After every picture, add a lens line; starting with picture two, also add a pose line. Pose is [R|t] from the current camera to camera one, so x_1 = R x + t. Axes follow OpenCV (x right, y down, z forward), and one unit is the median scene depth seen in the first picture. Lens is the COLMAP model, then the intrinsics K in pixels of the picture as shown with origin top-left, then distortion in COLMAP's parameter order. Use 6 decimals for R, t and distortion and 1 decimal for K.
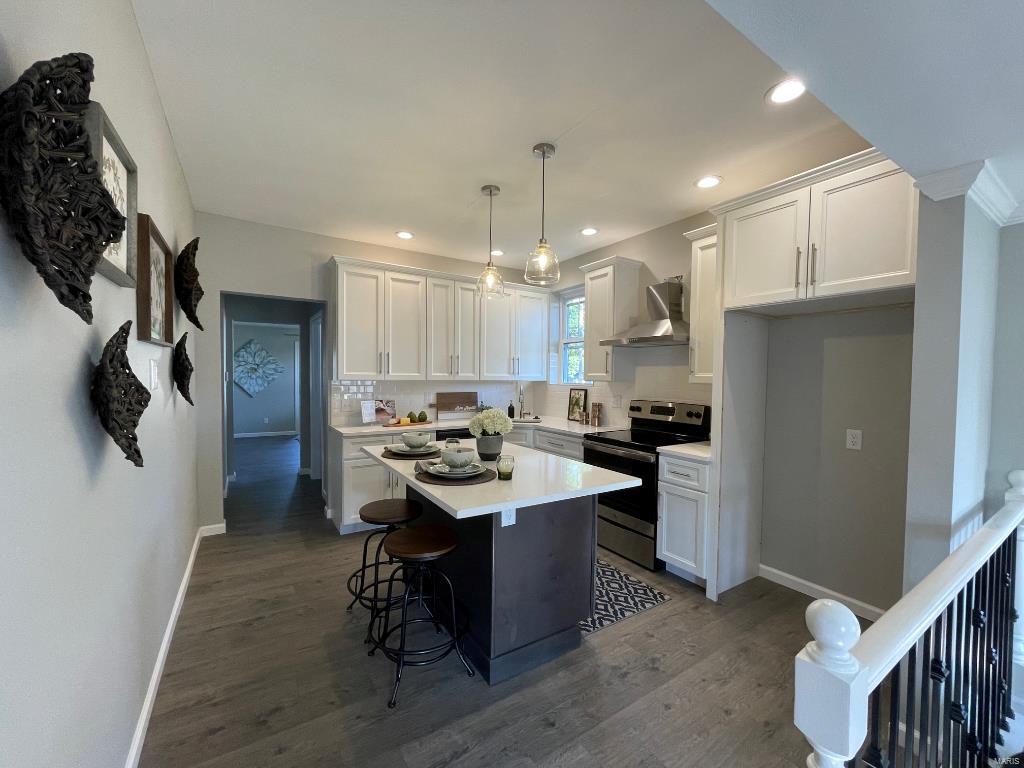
lens RADIAL K [[415.3, 0, 512.5], [0, 415.3, 385.4], [0, 0, 1]] dist [-0.001641, 0.001462]
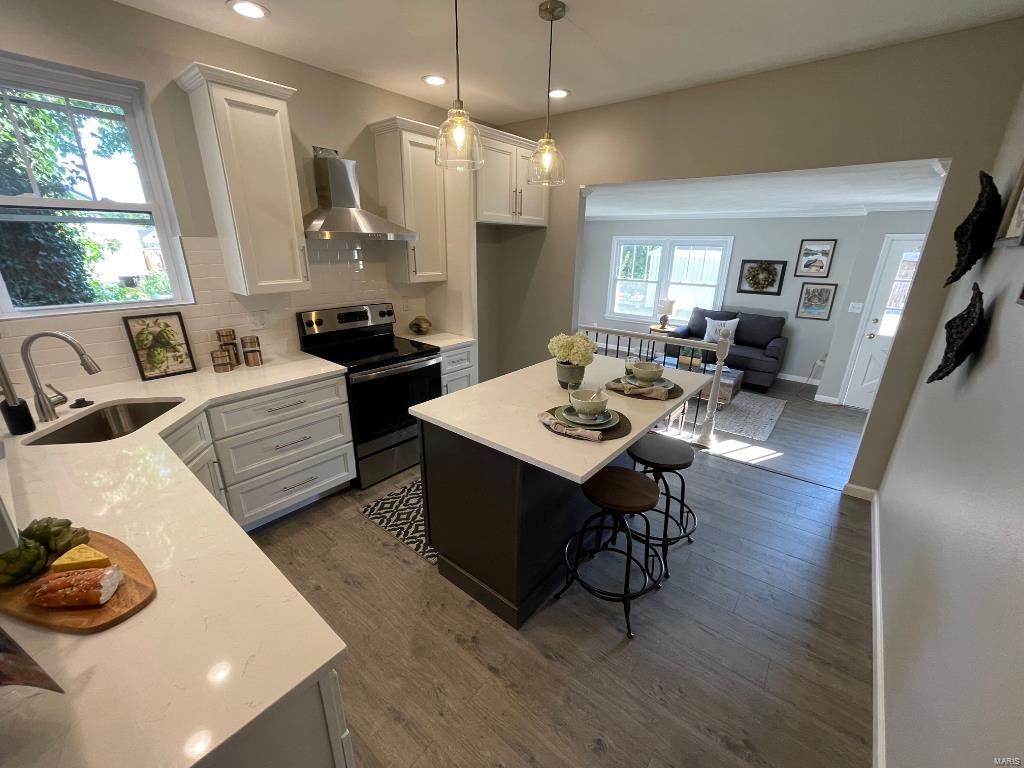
lens RADIAL K [[415.3, 0, 513.1], [0, 415.3, 383.5], [0, 0, 1]] dist [-0.001641, 0.001462]
pose [[-0.306024, -0.325162, 0.894773, -0.547468], [0.002988, 0.939531, 0.342450, -0.101387], [-0.952019, 0.107472, -0.286547, 0.880147]]
